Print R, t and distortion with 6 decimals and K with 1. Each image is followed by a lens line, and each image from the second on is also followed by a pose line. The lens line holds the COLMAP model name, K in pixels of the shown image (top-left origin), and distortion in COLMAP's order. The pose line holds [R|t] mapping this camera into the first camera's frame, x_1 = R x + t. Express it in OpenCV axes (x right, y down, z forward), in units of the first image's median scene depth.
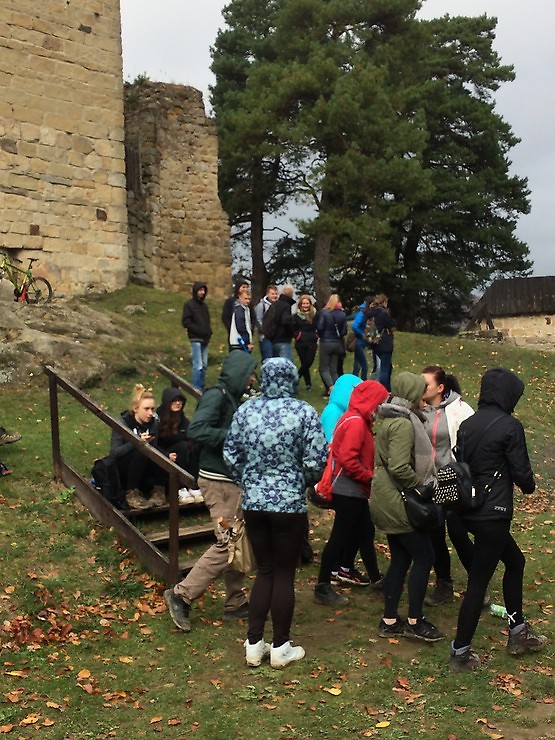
lens RADIAL K [[853.1, 0, 275.4], [0, 853.1, 371.6], [0, 0, 1]] dist [0.107904, 0.000000]
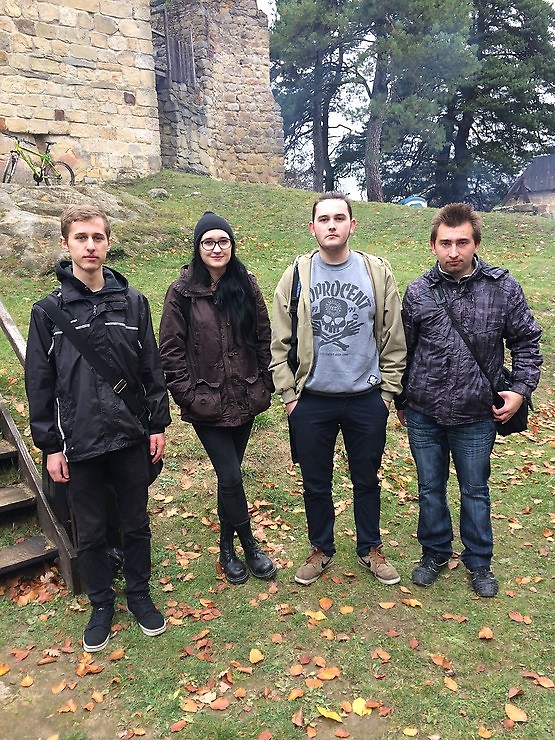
lens RADIAL K [[619.9, 0, 280.2], [0, 619.9, 367.9], [0, 0, 1]] dist [0.055265, -0.074430]
pose [[0.989748, 0.005824, -0.142709, 0.074048], [0.019150, 0.984735, 0.173002, 0.005983], [0.141538, -0.173961, 0.974528, 0.228394]]
